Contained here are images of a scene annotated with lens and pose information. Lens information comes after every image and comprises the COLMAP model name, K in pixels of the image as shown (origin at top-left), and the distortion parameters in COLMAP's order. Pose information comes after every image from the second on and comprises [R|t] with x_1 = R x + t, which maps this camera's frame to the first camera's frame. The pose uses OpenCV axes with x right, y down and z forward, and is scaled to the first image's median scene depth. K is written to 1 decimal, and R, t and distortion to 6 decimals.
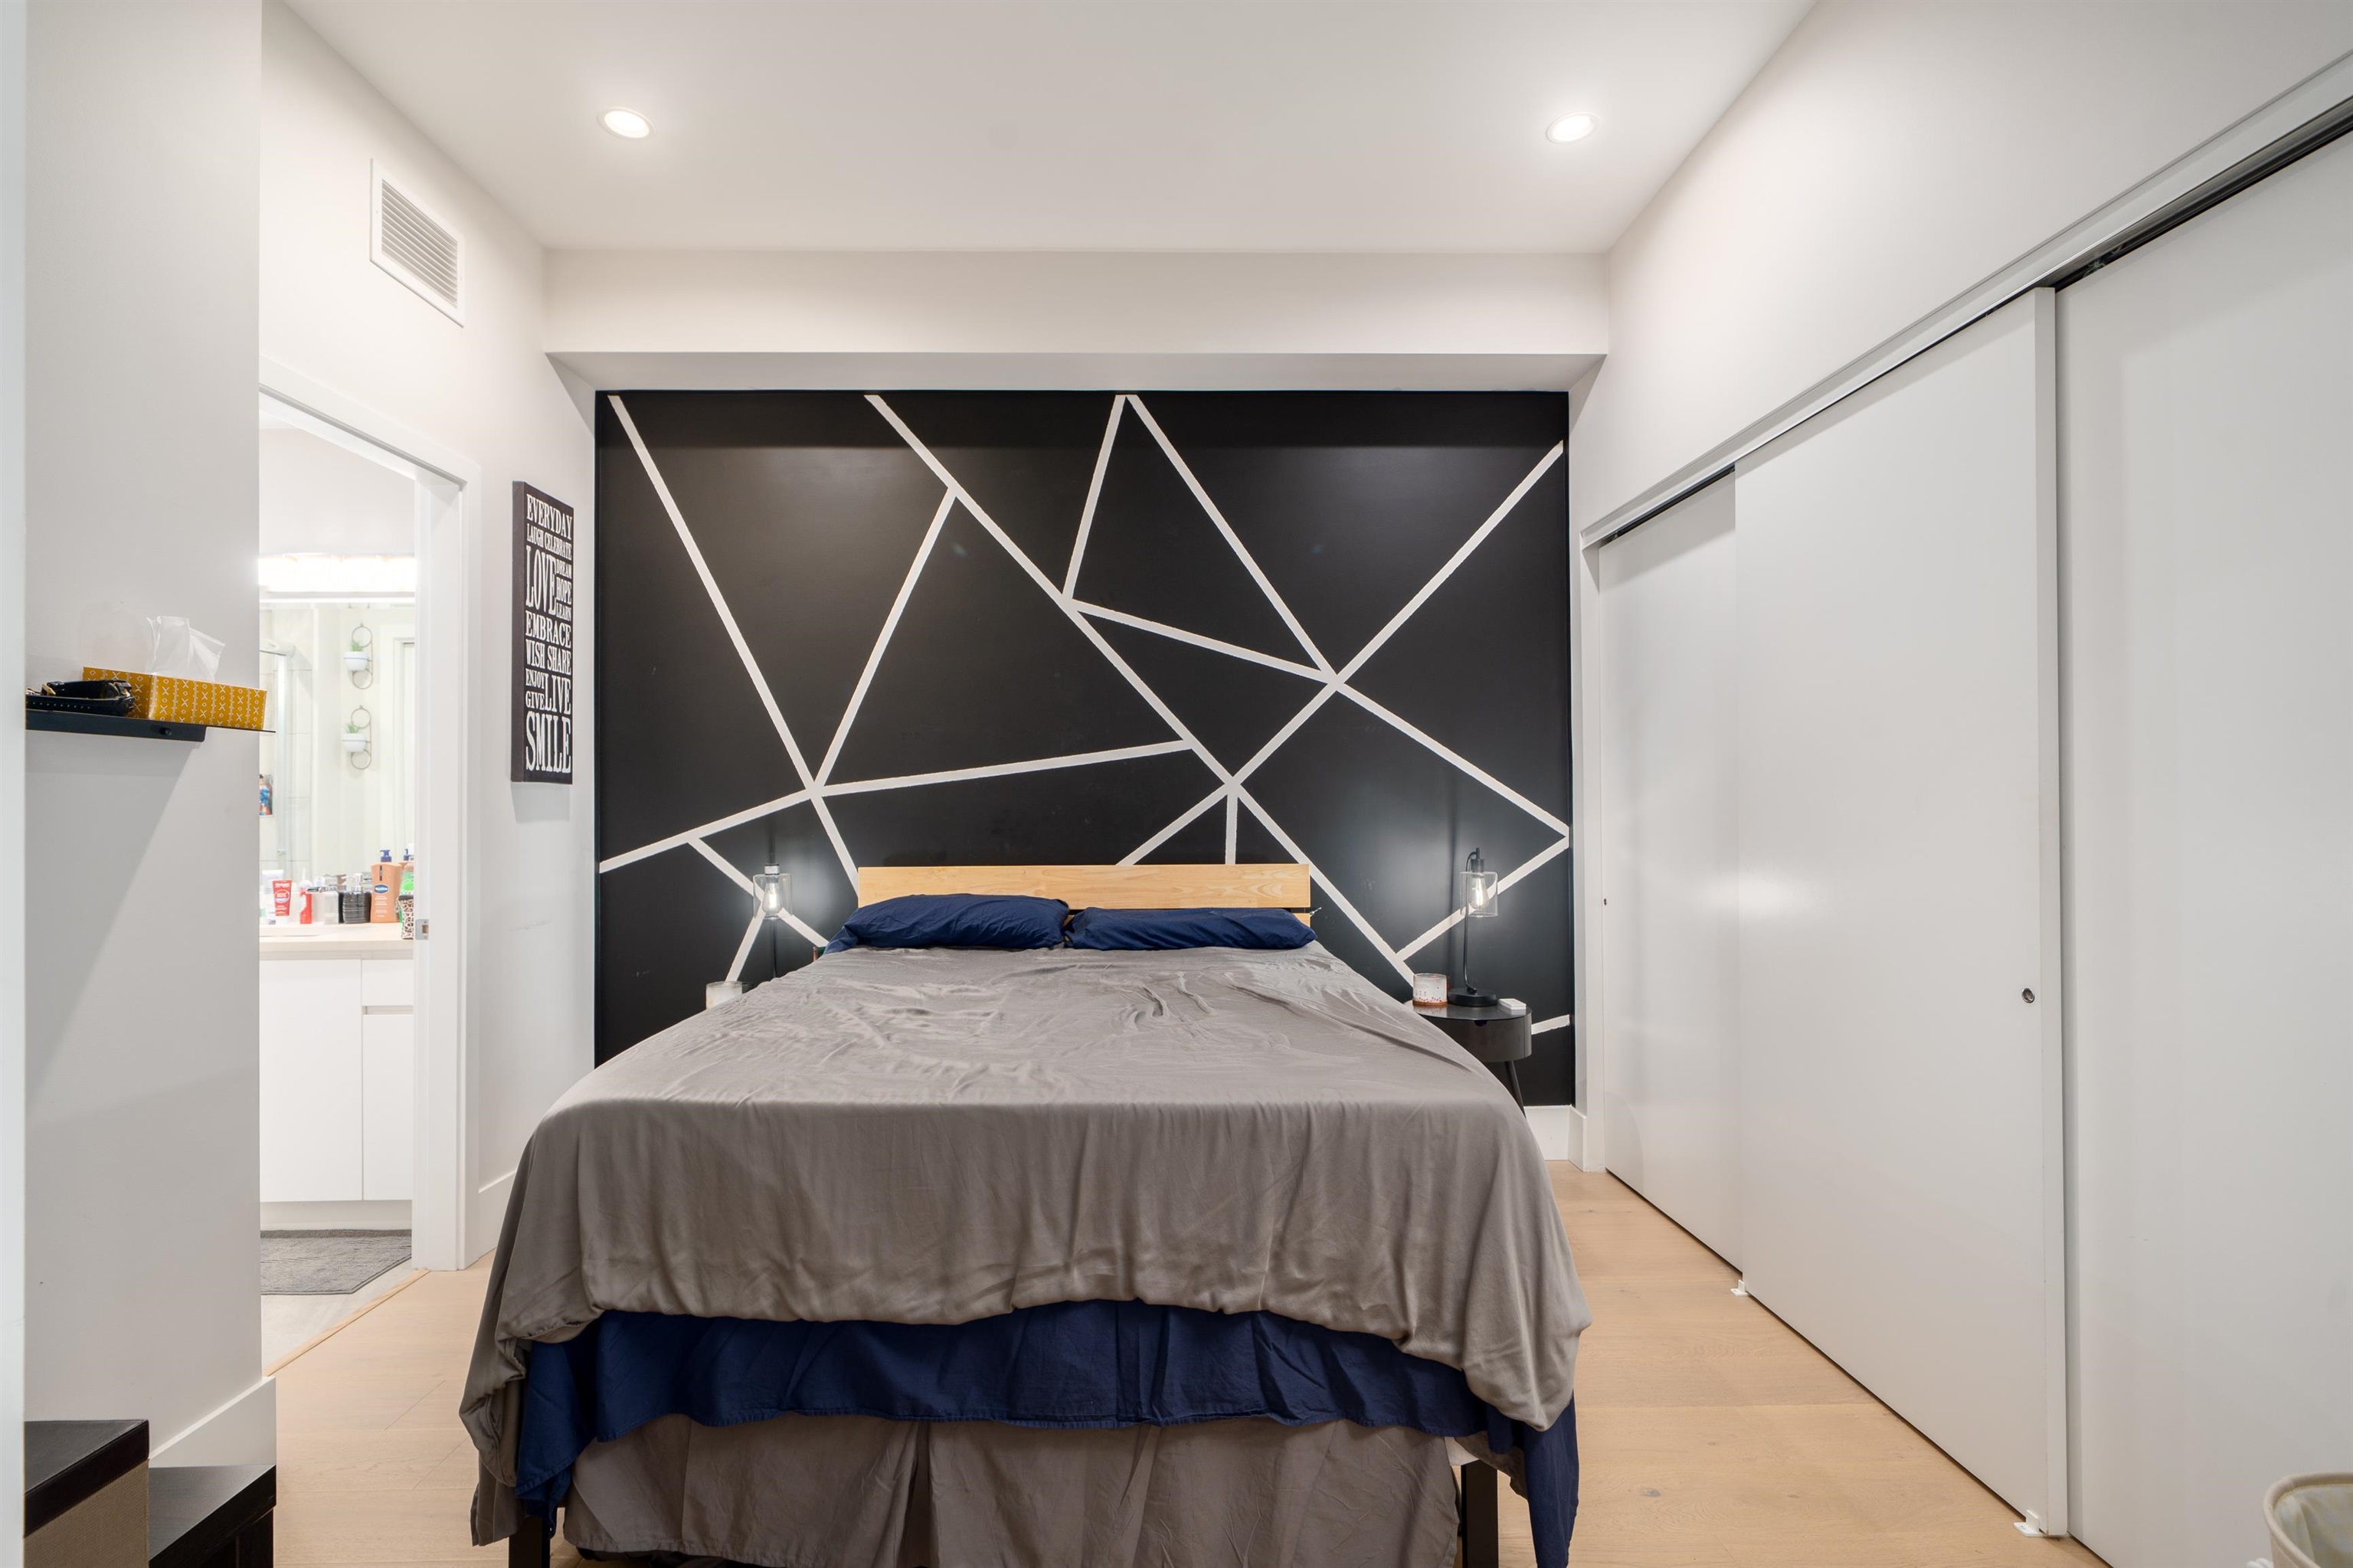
lens RADIAL K [[1050.2, 0, 1176.5], [0, 1050.2, 784.0], [0, 0, 1]] dist [-0.000249, -0.000073]
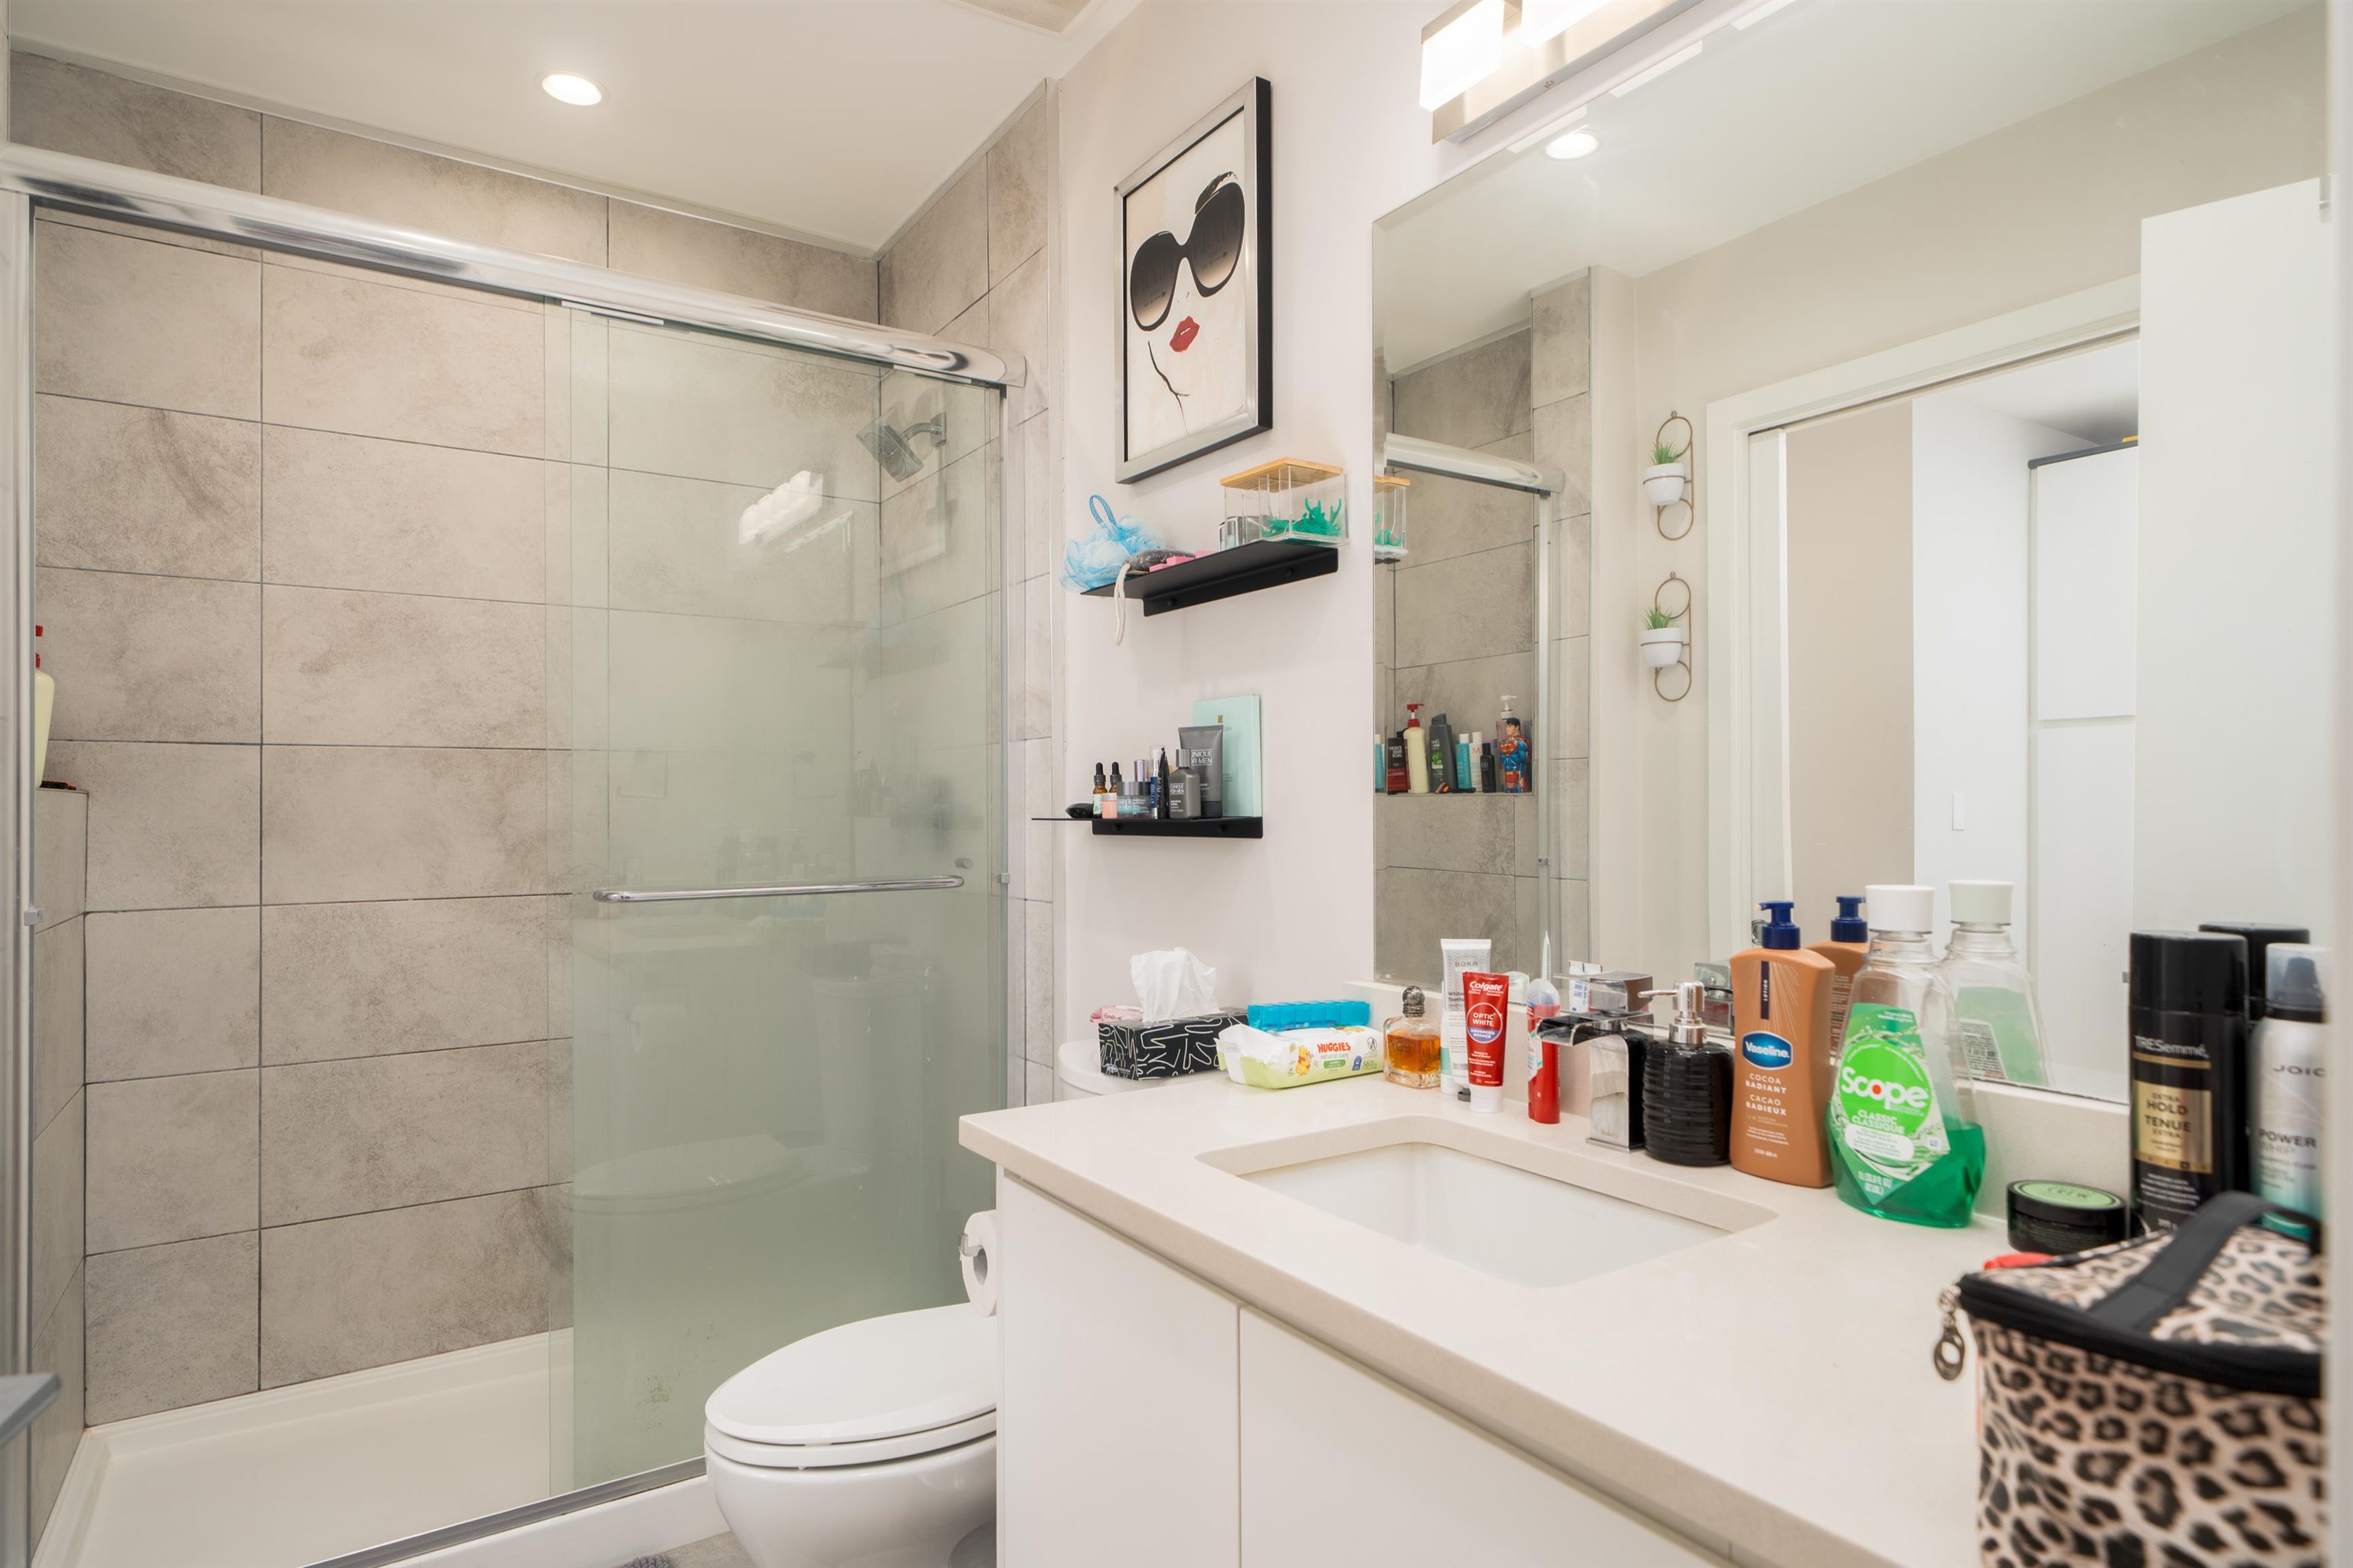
lens RADIAL K [[1236.7, 0, 1176.5], [0, 1236.7, 784.0], [0, 0, 1]] dist [0.031612, 0.000749]
pose [[0.513726, -0.002525, -0.857950, -0.561216], [0.007122, 0.999974, 0.001322, 0.031510], [0.857925, -0.006790, 0.513731, 0.708305]]
